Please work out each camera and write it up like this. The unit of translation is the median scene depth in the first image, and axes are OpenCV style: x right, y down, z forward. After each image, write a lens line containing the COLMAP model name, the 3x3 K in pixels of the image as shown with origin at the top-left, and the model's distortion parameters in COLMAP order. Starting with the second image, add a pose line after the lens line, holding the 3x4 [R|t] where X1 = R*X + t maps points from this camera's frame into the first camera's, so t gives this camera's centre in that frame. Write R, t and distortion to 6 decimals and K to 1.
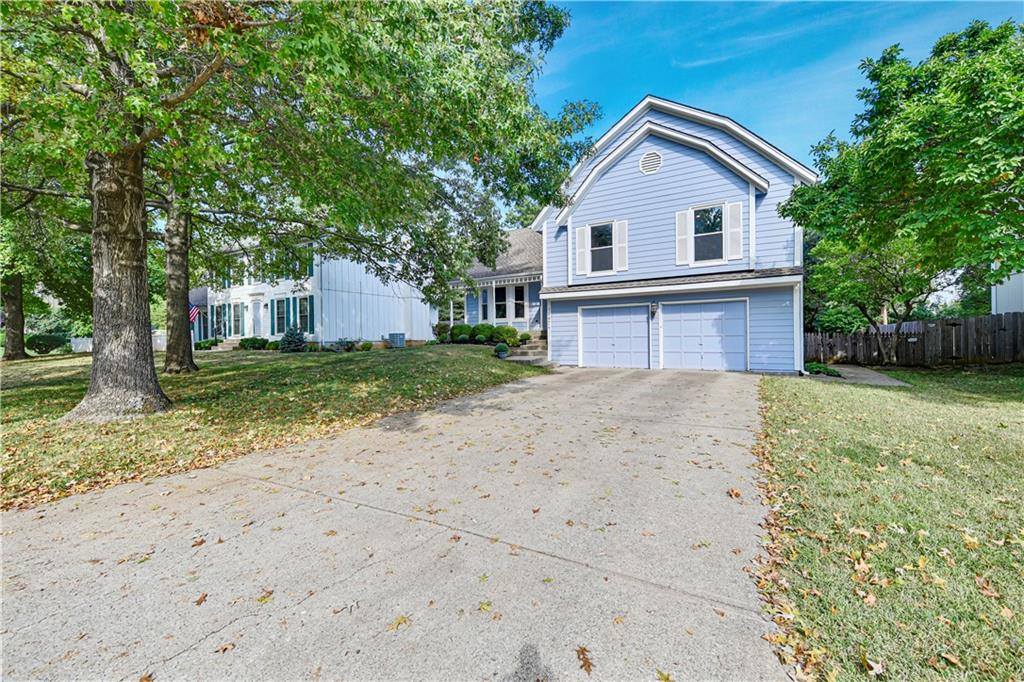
lens RADIAL K [[414.8, 0, 514.3], [0, 414.8, 333.5], [0, 0, 1]] dist [-0.000991, -0.000486]
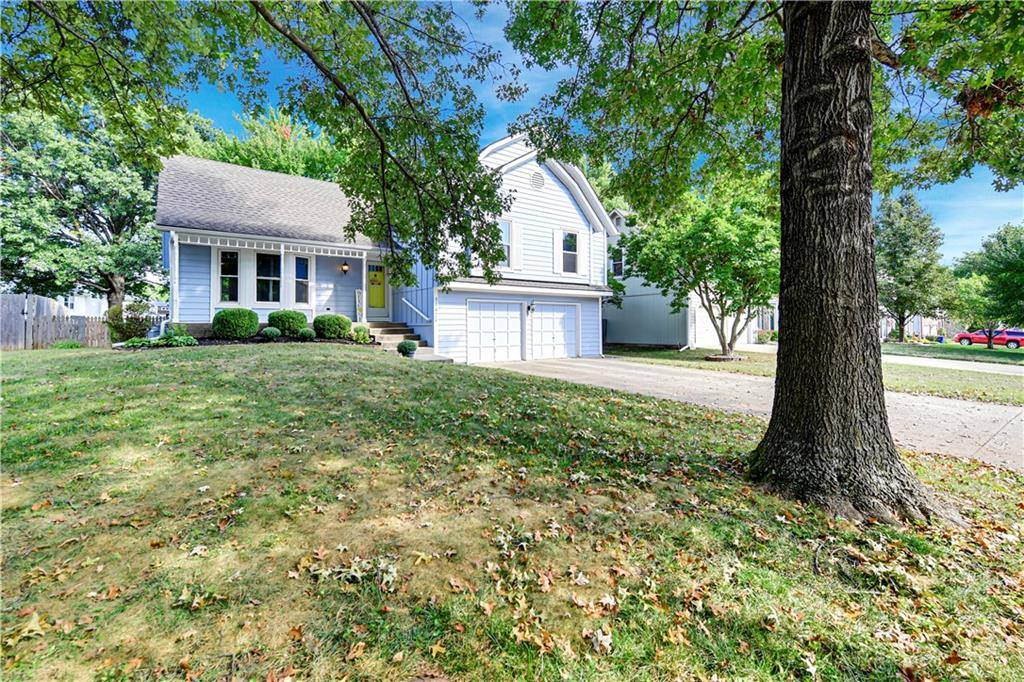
lens RADIAL K [[414.8, 0, 514.3], [0, 414.8, 333.5], [0, 0, 1]] dist [-0.000991, -0.000486]
pose [[0.411151, -0.005651, 0.911550, -0.482178], [-0.015563, 0.999792, 0.013218, -0.000922], [-0.911434, -0.019621, 0.410977, 0.383070]]
